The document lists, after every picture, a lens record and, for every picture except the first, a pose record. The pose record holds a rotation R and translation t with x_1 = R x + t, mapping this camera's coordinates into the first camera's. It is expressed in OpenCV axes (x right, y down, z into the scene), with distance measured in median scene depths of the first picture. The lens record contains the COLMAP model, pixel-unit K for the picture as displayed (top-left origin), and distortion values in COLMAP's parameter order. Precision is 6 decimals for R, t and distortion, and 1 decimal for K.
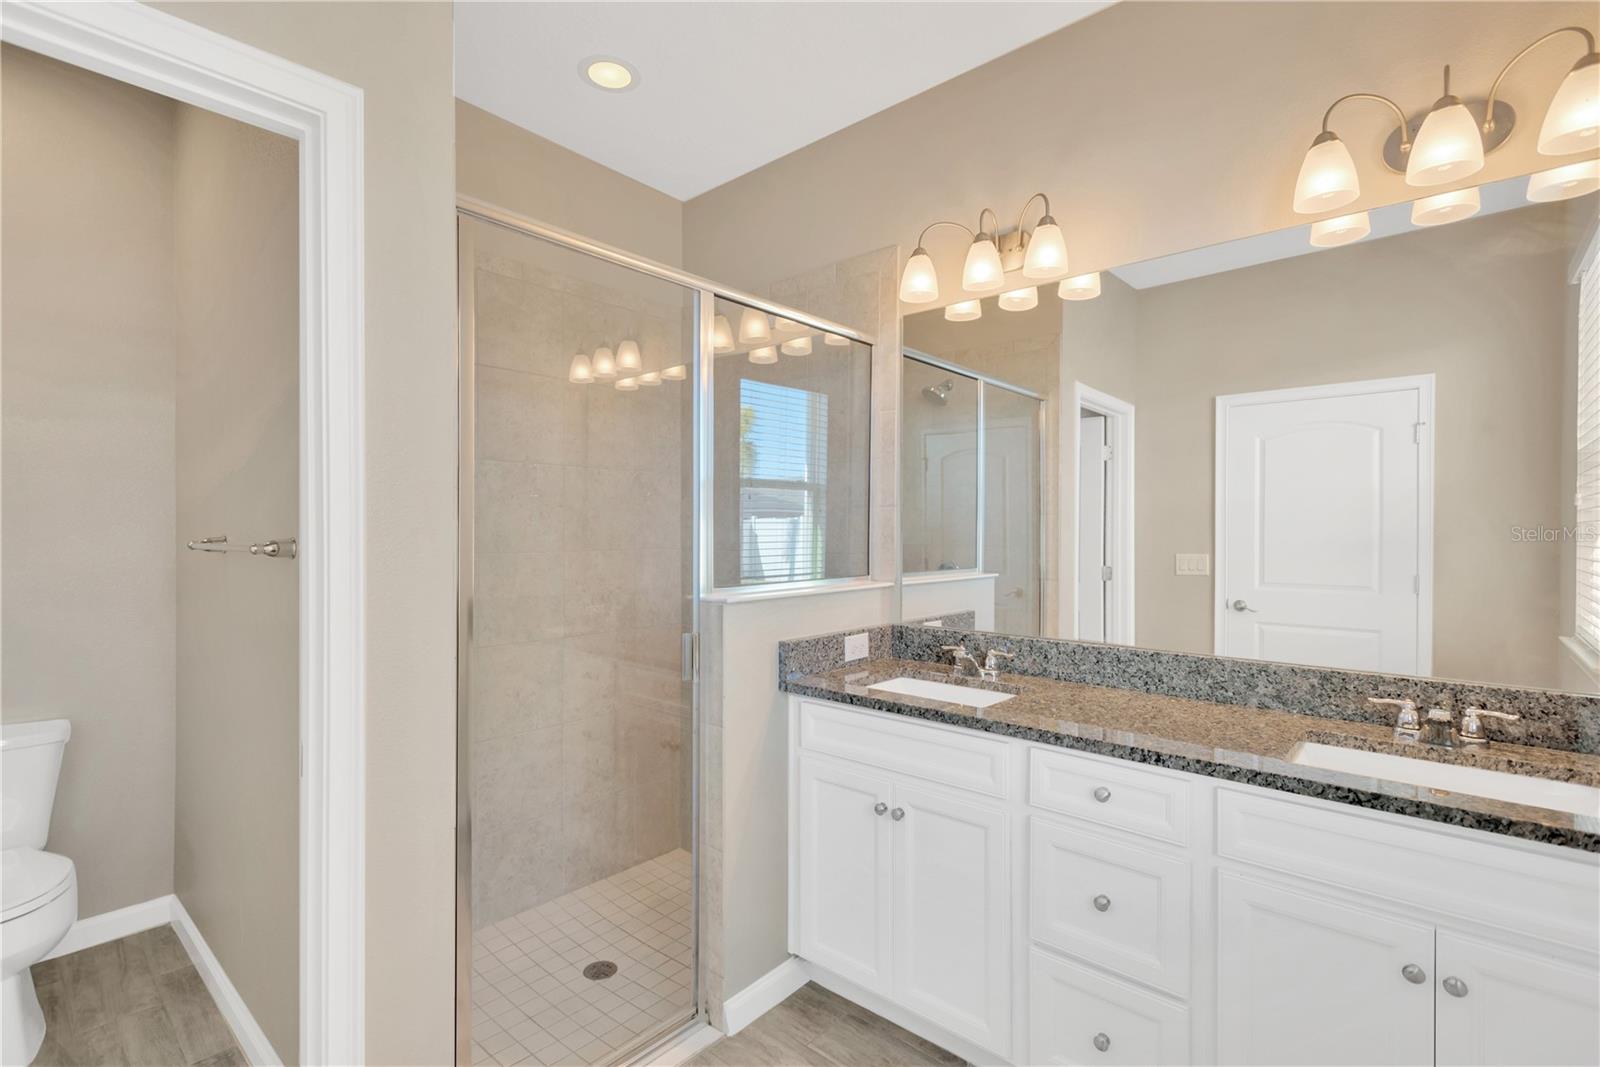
lens RADIAL K [[745.9, 0, 802.6], [0, 745.9, 531.1], [0, 0, 1]] dist [0.018471, -0.007207]
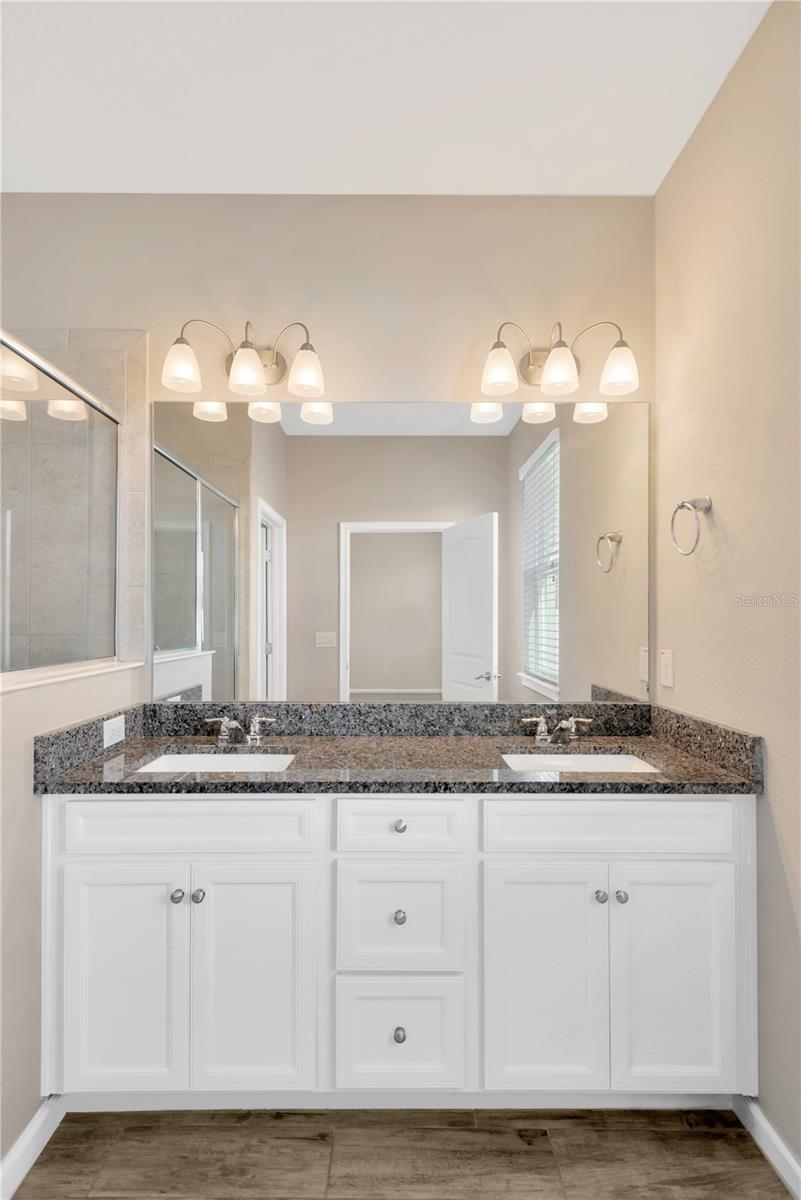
lens RADIAL K [[559.4, 0, 383.6], [0, 559.4, 615.0], [0, 0, 1]] dist [0.018471, -0.007207]
pose [[0.749518, 0.004830, 0.661966, -0.177143], [0.002246, 0.999949, -0.009839, 0.017367], [-0.661980, 0.008861, 0.749469, 0.276889]]
